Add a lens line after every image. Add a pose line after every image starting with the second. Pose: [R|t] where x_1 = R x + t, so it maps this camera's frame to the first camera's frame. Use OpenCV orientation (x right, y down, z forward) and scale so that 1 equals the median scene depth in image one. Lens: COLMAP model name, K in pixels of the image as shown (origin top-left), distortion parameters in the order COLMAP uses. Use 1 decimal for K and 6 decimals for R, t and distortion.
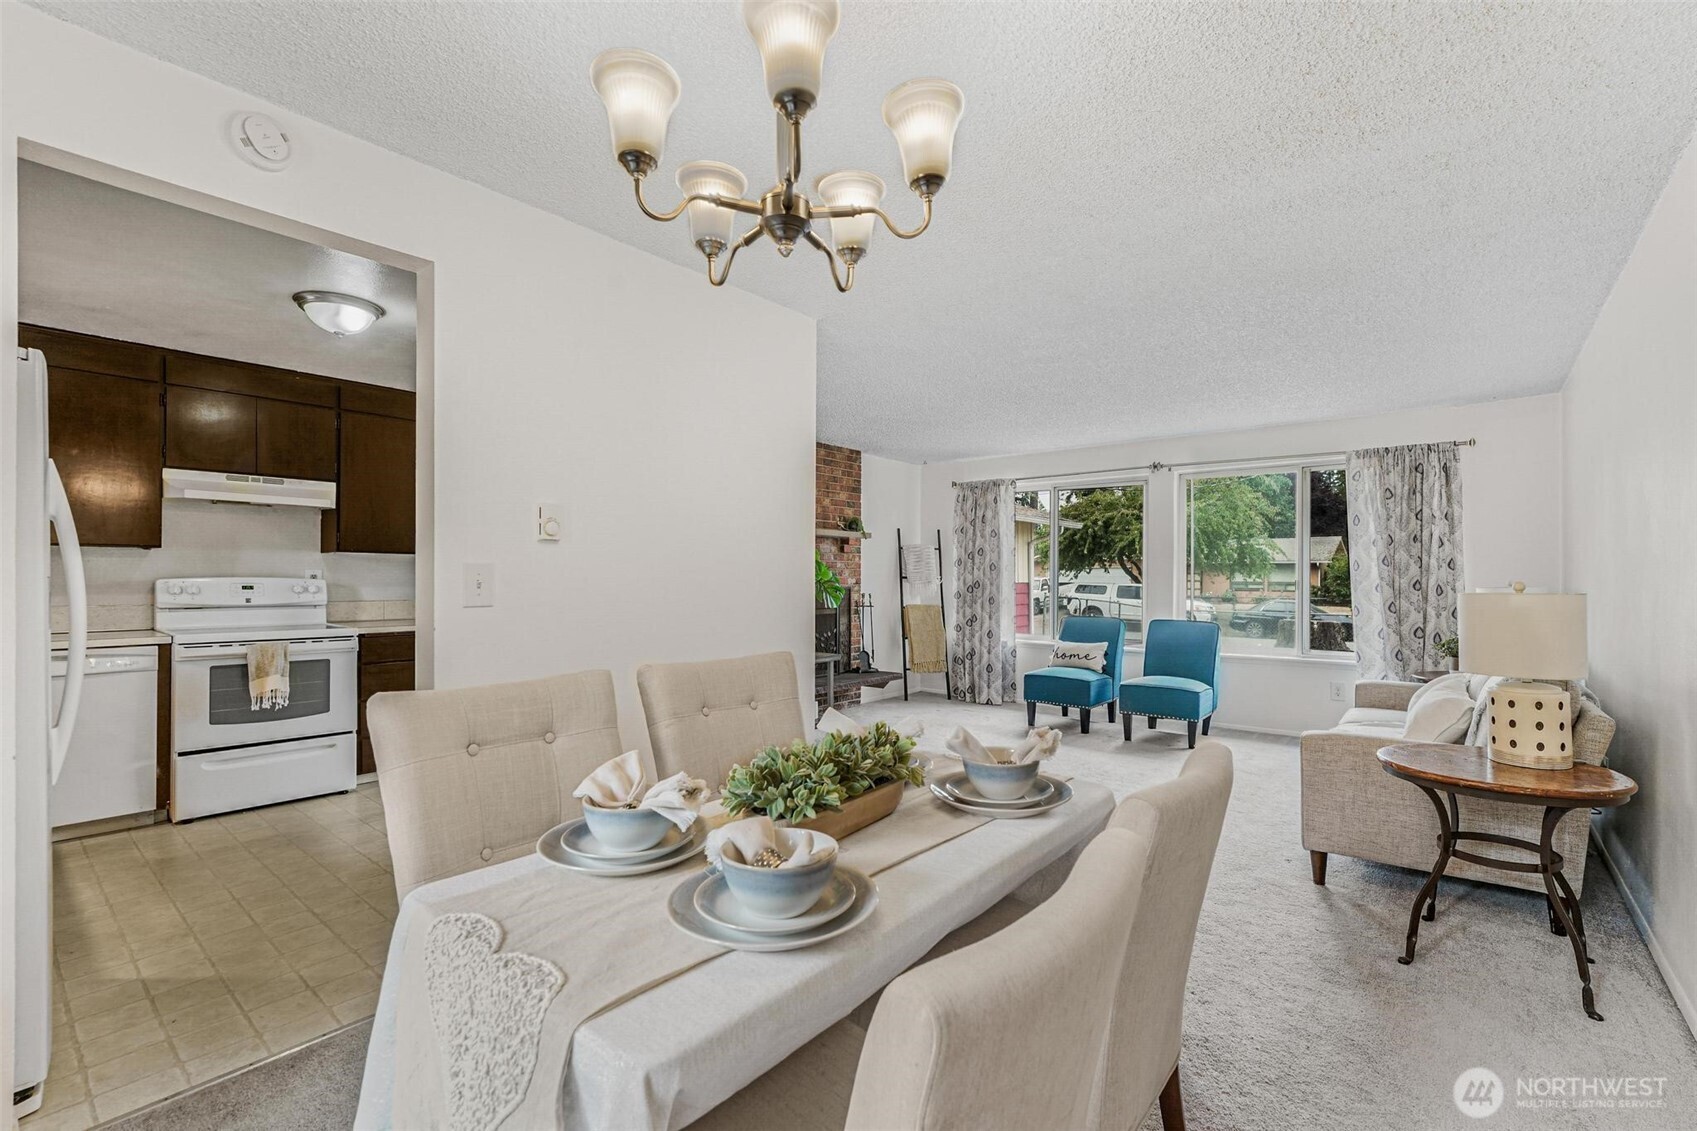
lens RADIAL K [[749.8, 0, 845.8], [0, 749.8, 575.8], [0, 0, 1]] dist [-0.000618, -0.000154]
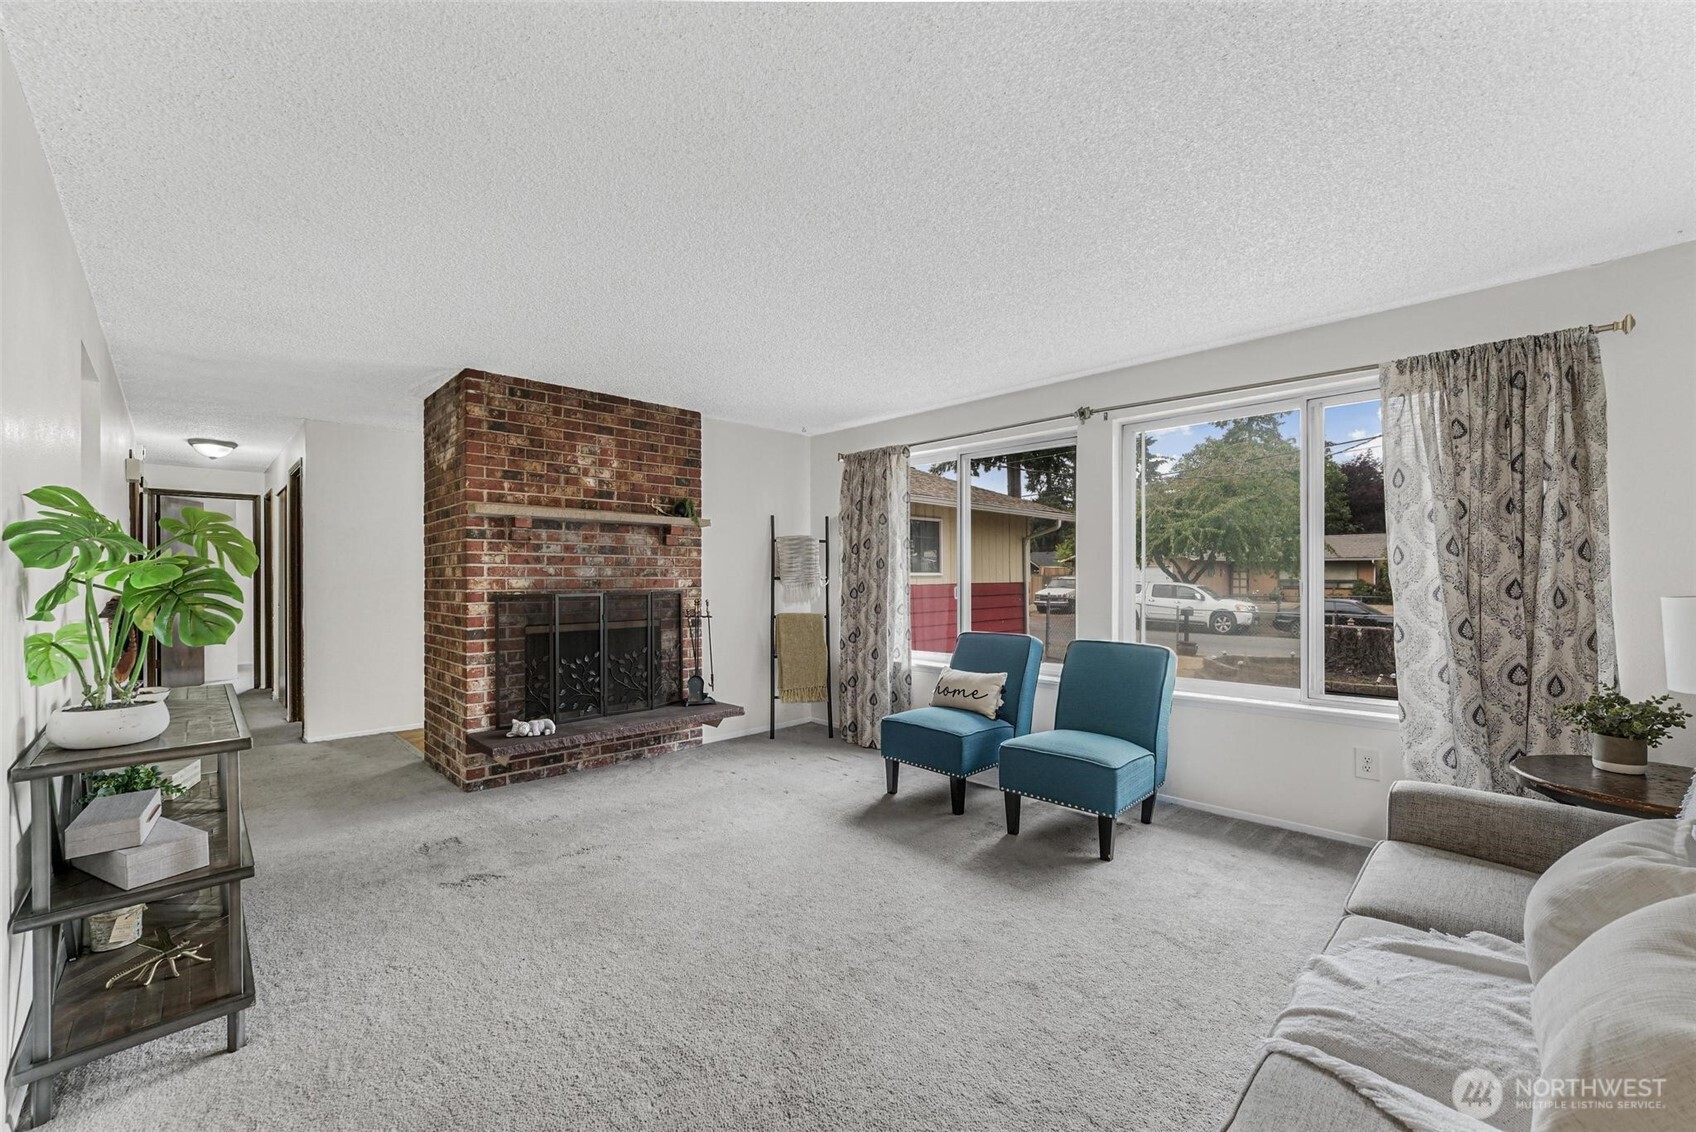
lens RADIAL K [[676.9, 0, 844.9], [0, 676.9, 577.1], [0, 0, 1]] dist [-0.002604, -0.000284]
pose [[0.994747, -0.004081, -0.102286, 0.248105], [0.004285, 0.999989, 0.001783, 0.000462], [0.102278, -0.002212, 0.994753, 0.350608]]
